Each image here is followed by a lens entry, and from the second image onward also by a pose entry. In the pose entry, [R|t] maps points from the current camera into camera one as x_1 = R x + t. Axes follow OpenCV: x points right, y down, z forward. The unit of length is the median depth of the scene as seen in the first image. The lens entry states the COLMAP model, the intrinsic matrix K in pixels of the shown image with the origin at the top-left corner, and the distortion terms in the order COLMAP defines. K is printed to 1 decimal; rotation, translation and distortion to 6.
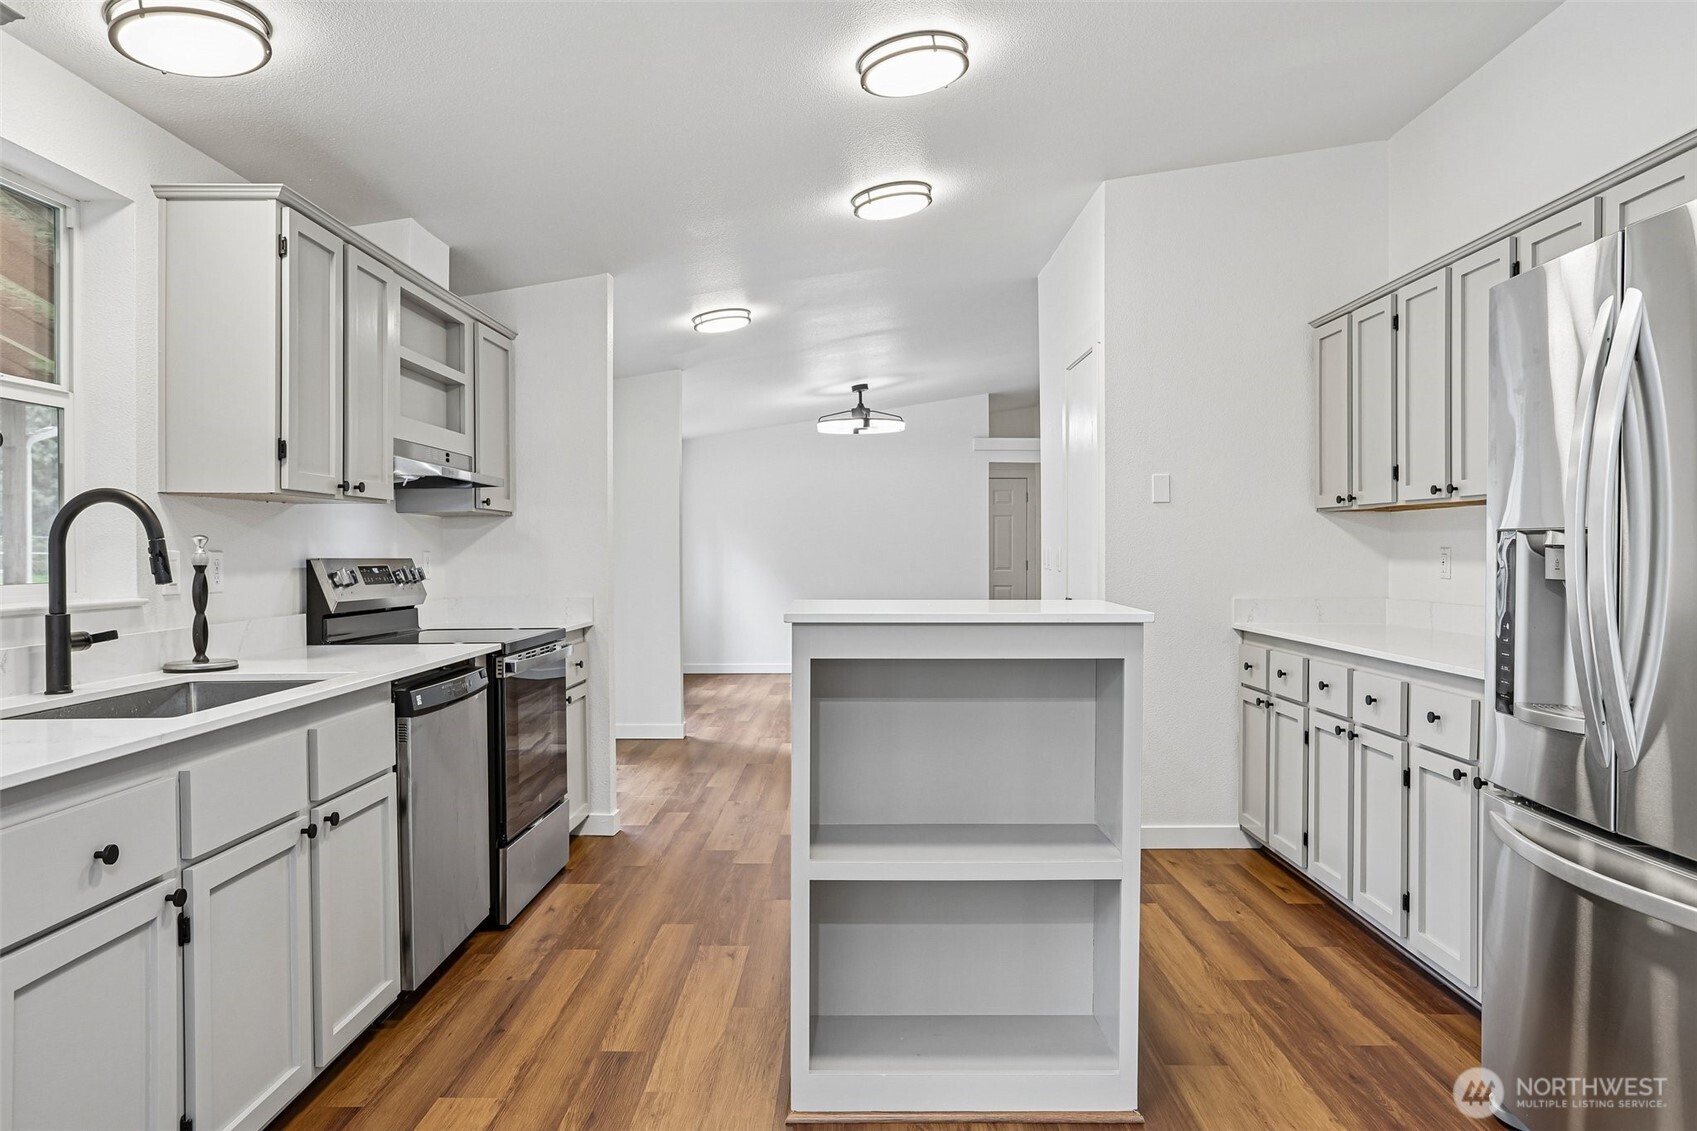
lens RADIAL K [[1125.7, 0, 863.1], [0, 1125.7, 552.5], [0, 0, 1]] dist [-0.031130, 0.005830]
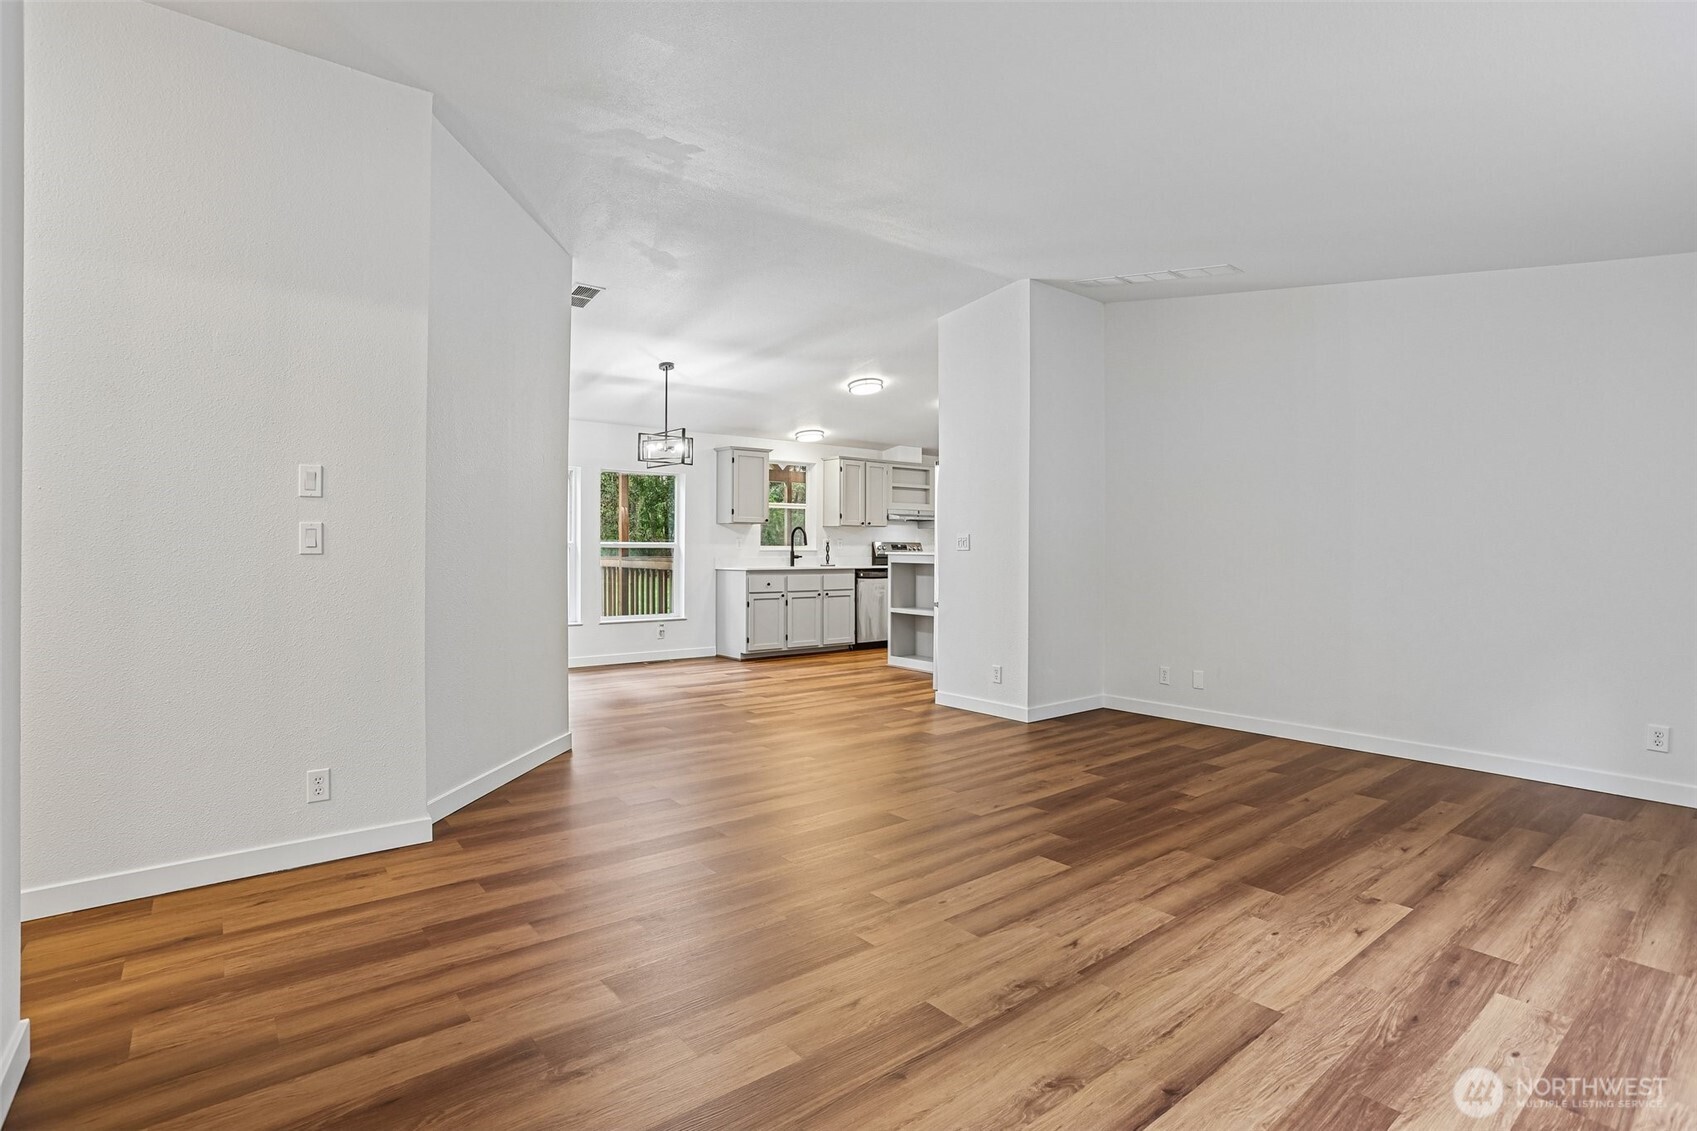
lens RADIAL K [[833.2, 0, 847.6], [0, 833.2, 549.3], [0, 0, 1]] dist [-0.030111, 0.009883]
pose [[0.615602, 0.000991, -0.788057, 1.658553], [-0.005041, 0.999984, -0.002680, 0.037415], [0.788041, 0.005622, 0.615597, -0.788397]]
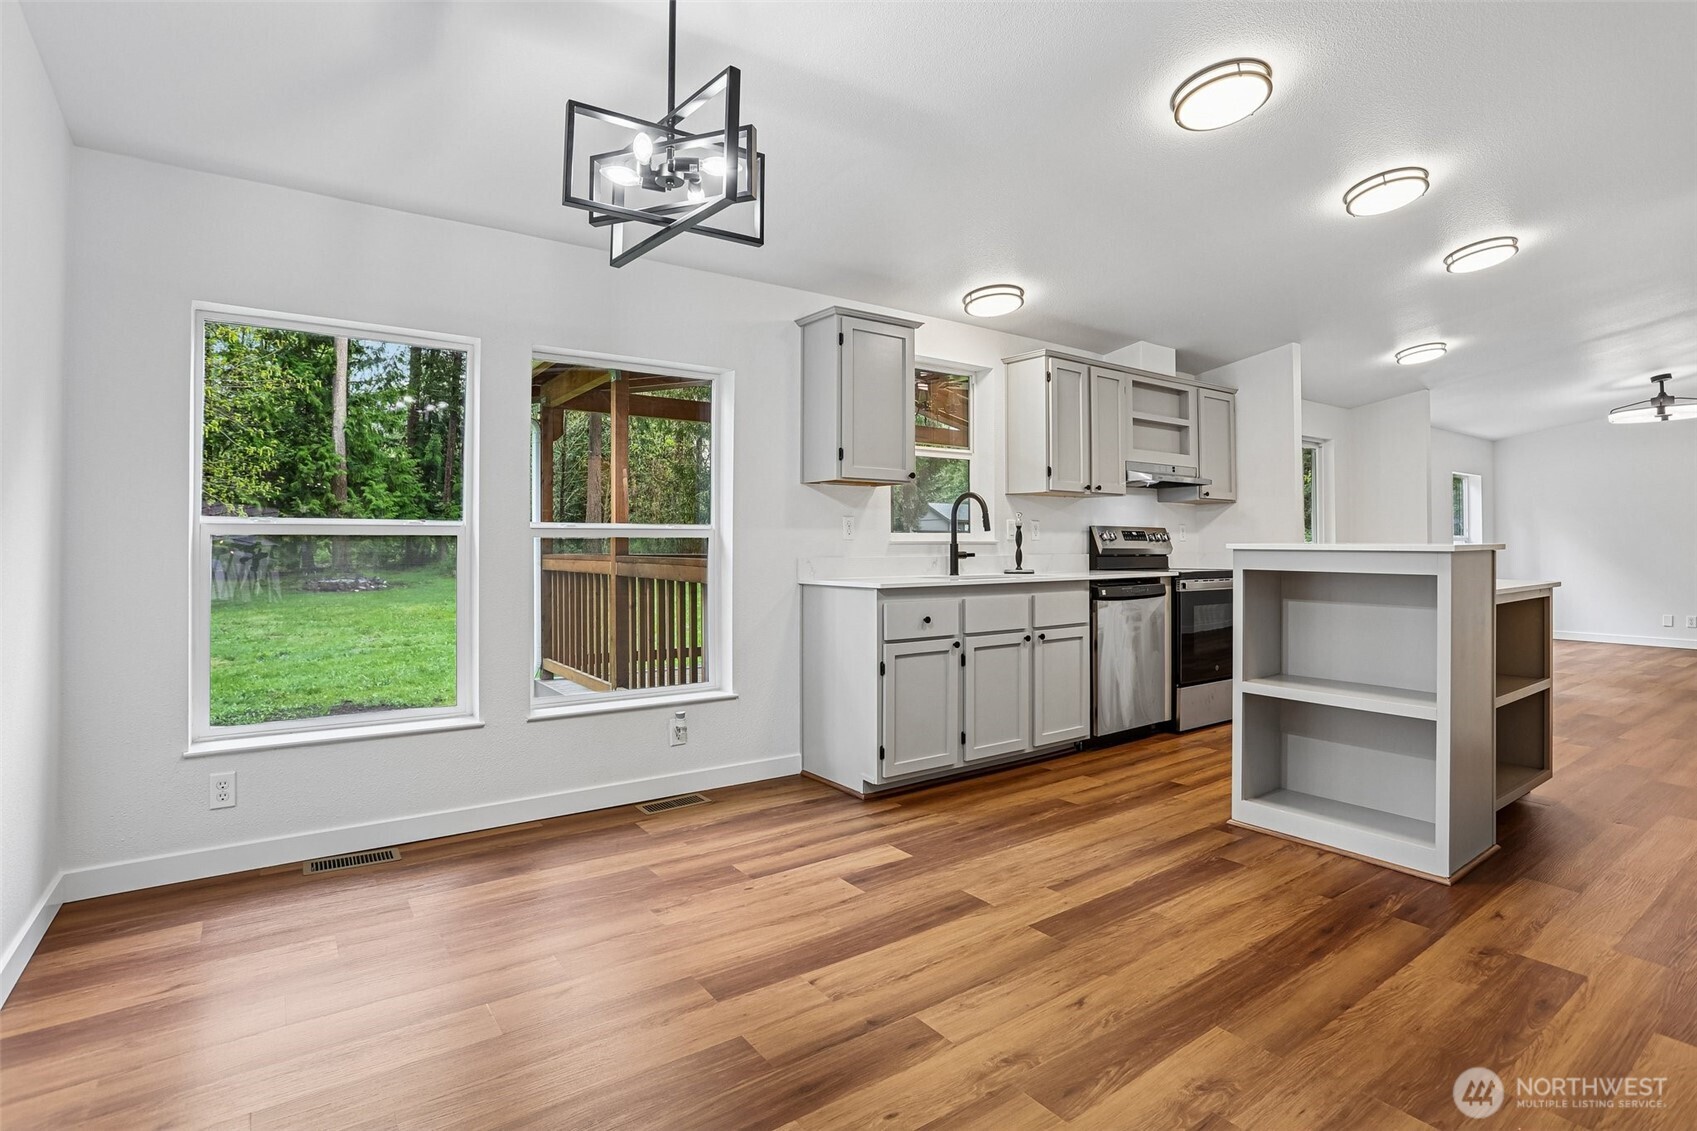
lens RADIAL K [[833.2, 0, 878.0], [0, 833.2, 534.5], [0, 0, 1]] dist [-0.030111, 0.009883]
pose [[0.603052, -0.009548, -0.797644, 0.444609], [-0.001678, 0.999911, -0.013238, 0.040138], [0.797700, 0.009322, 0.602983, -0.177461]]
